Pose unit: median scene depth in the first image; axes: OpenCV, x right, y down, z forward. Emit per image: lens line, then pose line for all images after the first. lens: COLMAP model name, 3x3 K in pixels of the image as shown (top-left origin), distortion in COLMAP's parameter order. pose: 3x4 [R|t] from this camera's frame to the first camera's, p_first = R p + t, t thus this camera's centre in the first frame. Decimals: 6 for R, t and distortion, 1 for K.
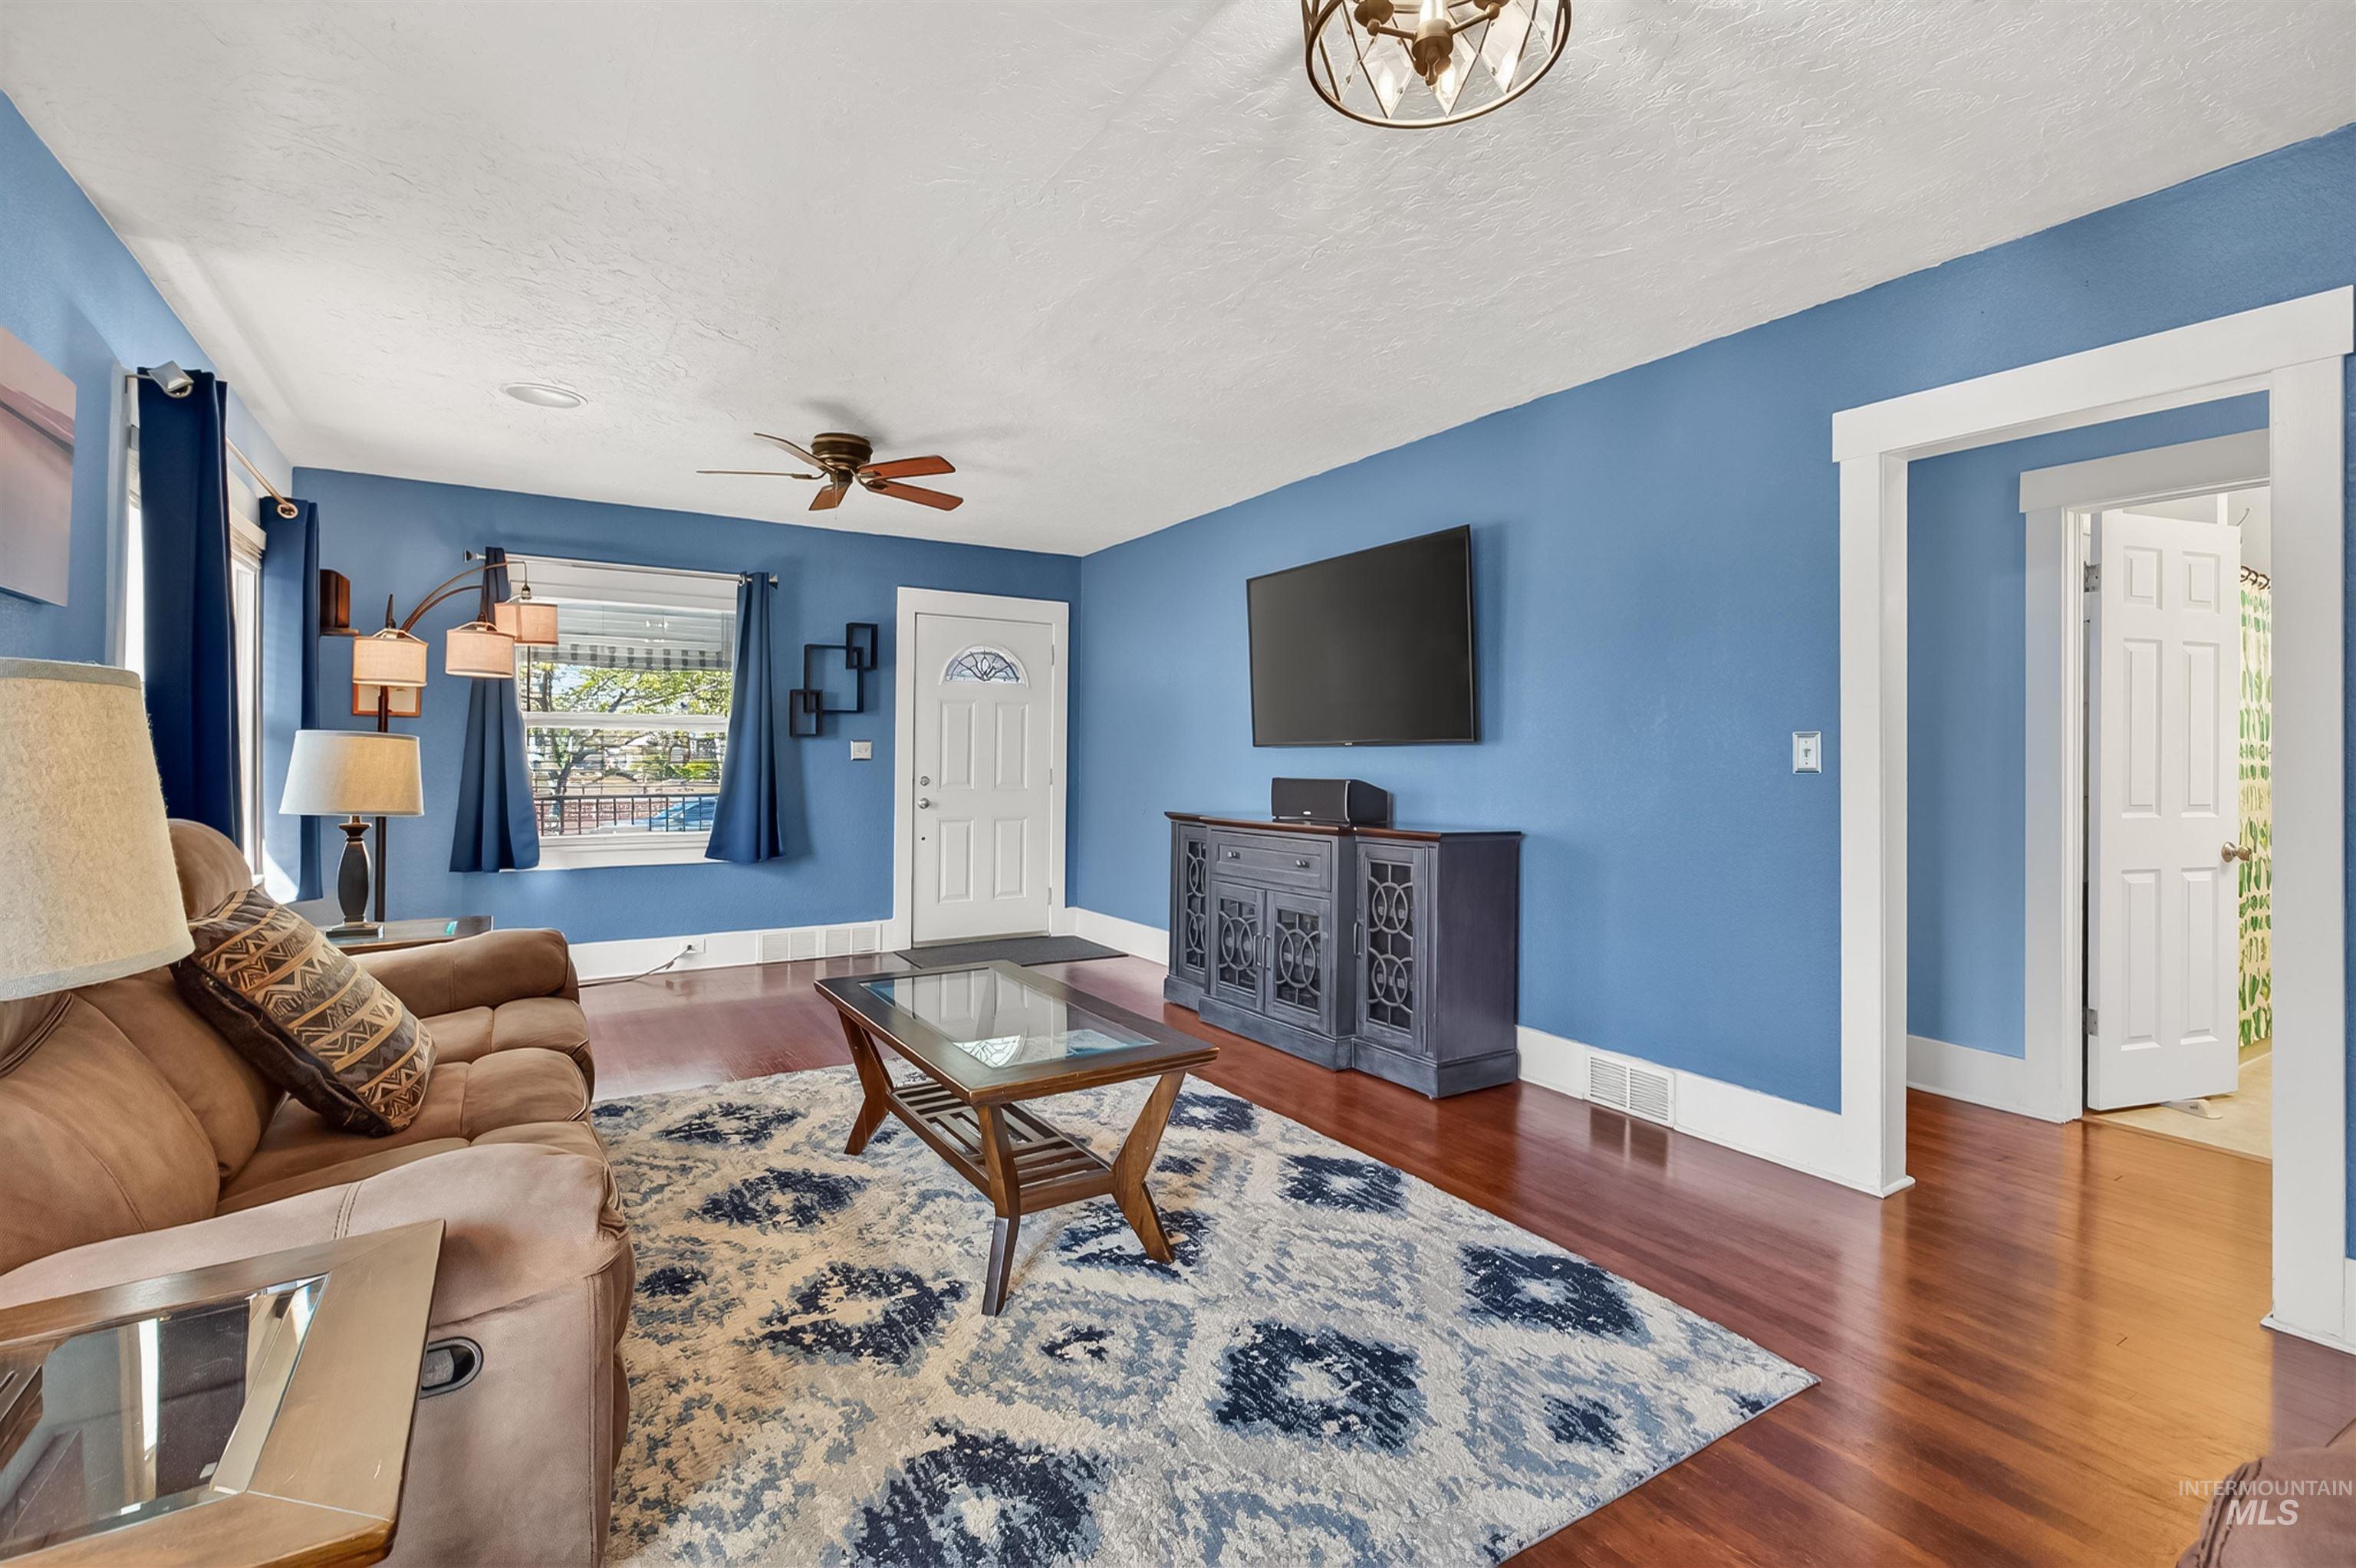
lens RADIAL K [[1050.7, 0, 1178.3], [0, 1050.7, 765.8], [0, 0, 1]] dist [-0.005674, 0.002303]
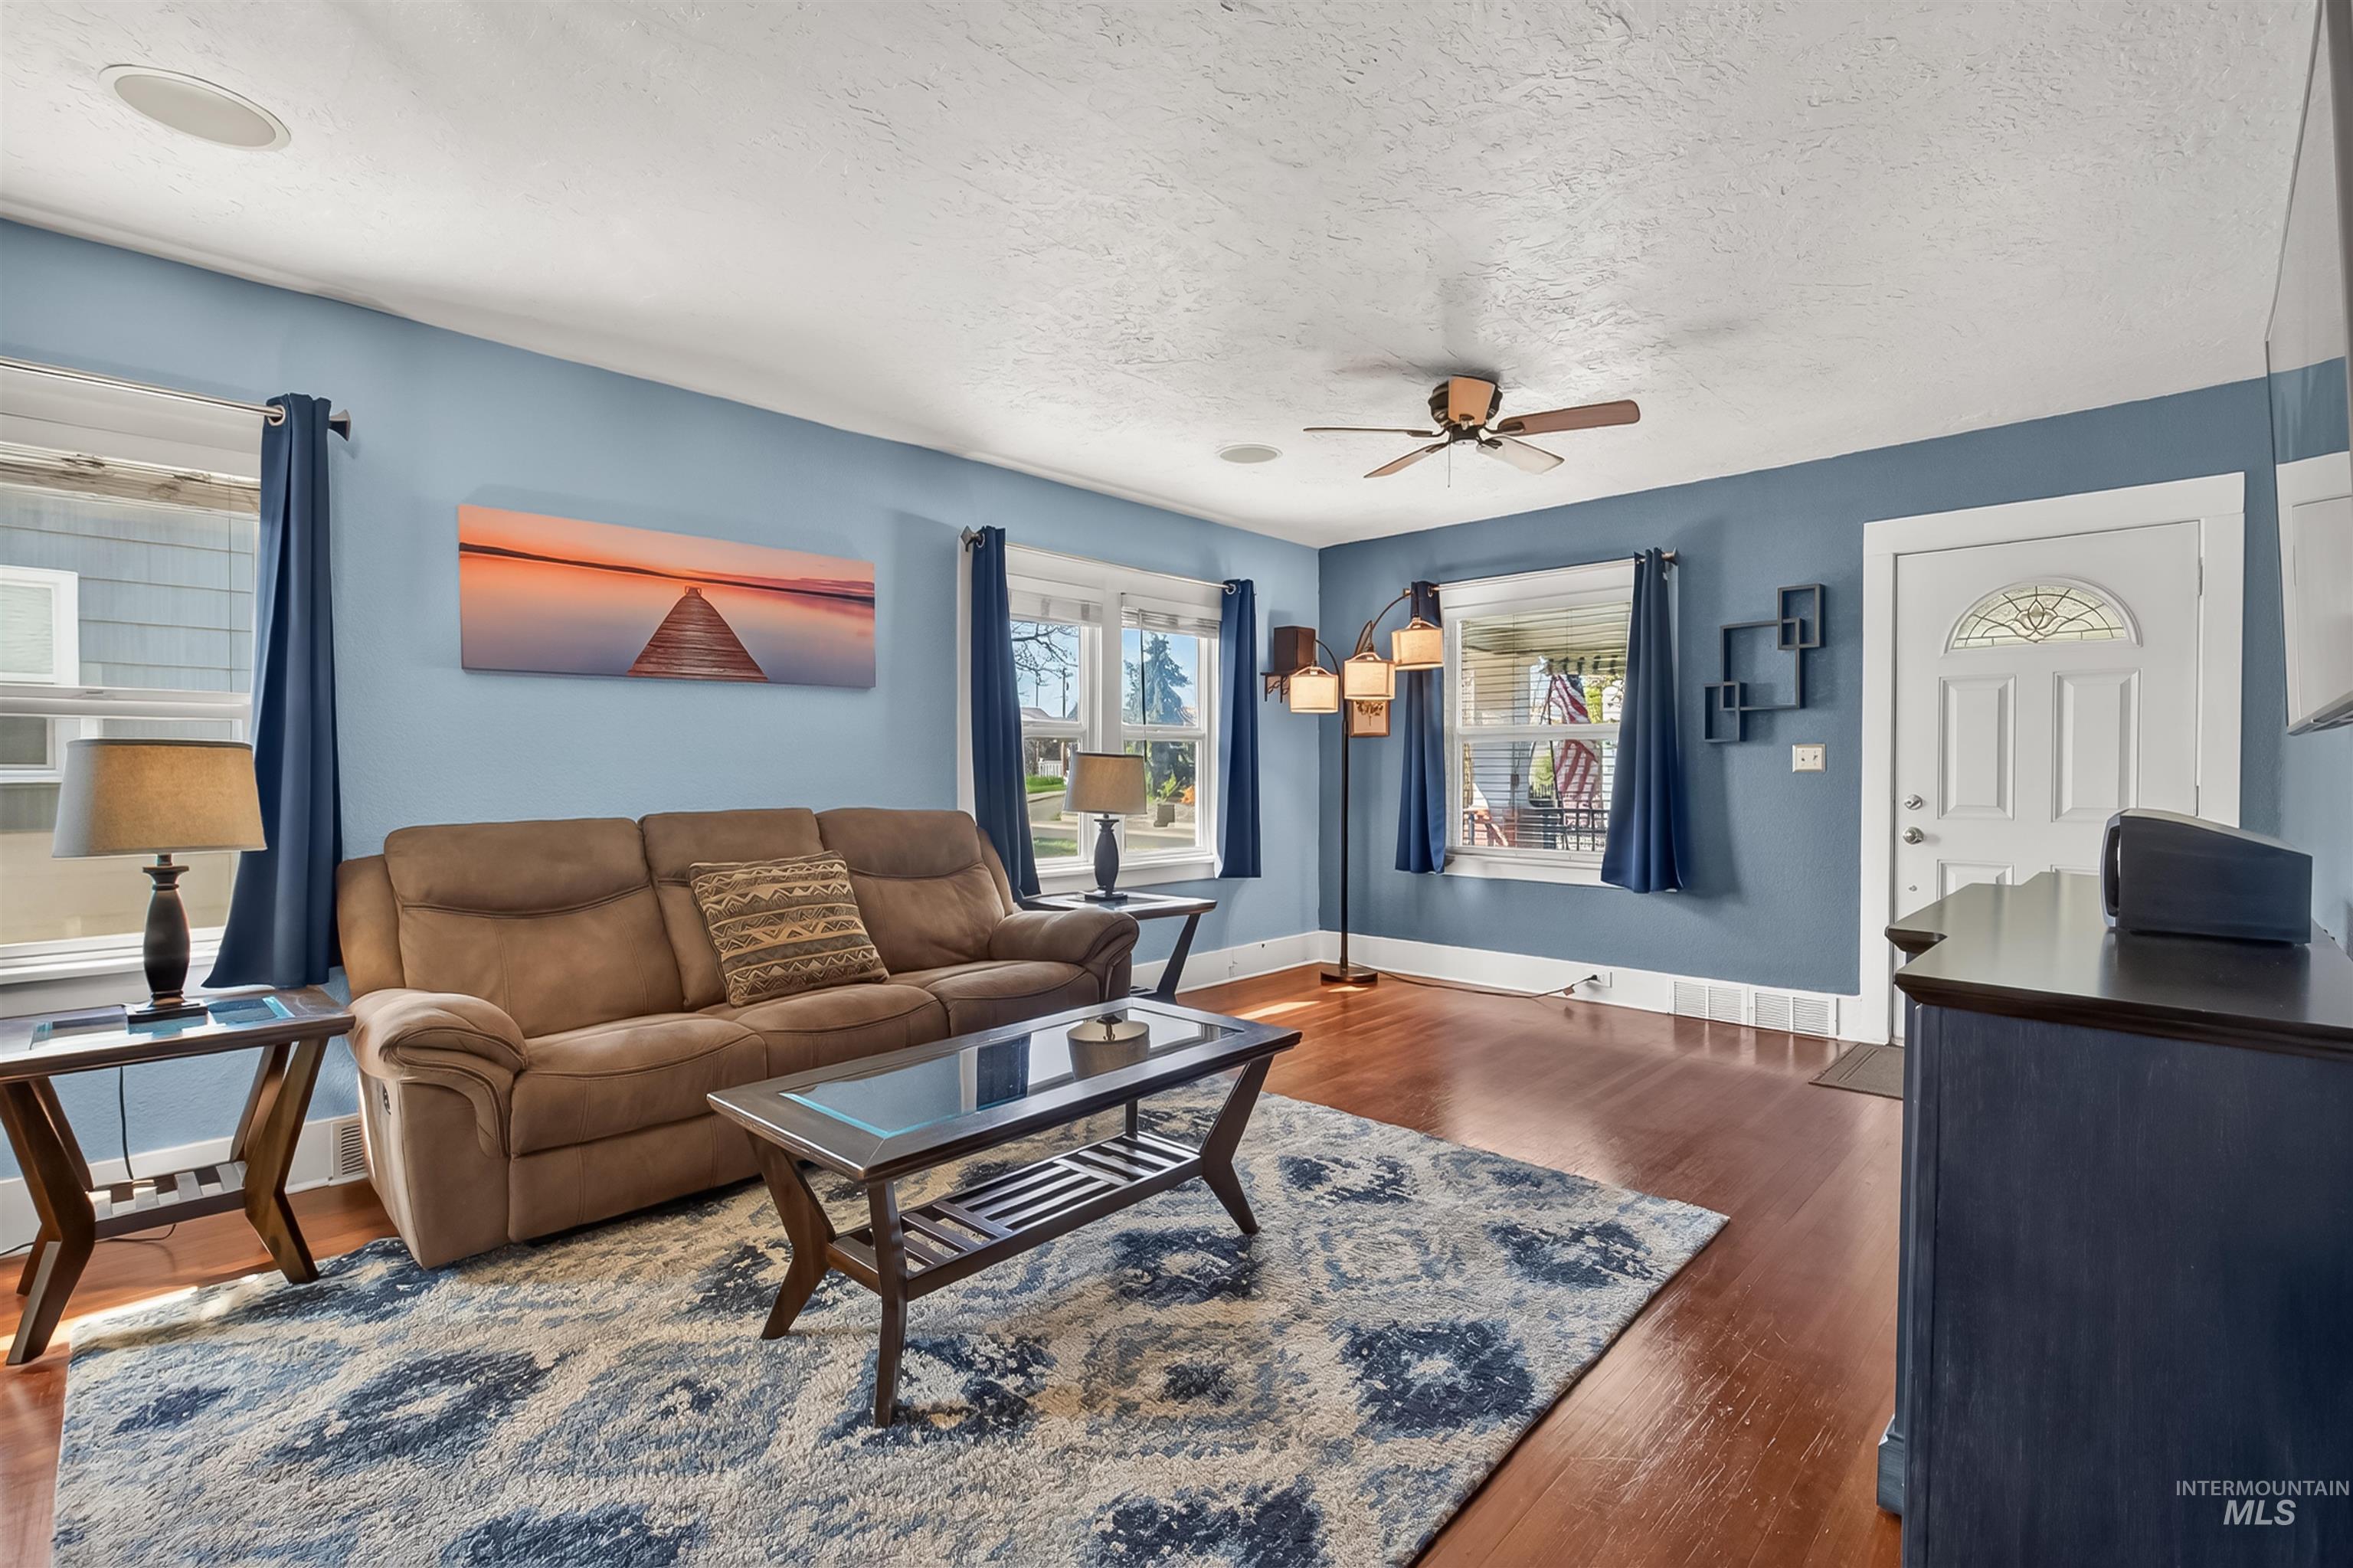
lens RADIAL K [[1049.5, 0, 1181.1], [0, 1049.5, 782.3], [0, 0, 1]] dist [-0.005674, 0.002303]
pose [[0.255255, 0.004999, -0.966861, 0.408526], [-0.001939, 0.999987, 0.004659, -0.000375], [0.966872, 0.000685, 0.255262, 0.529735]]
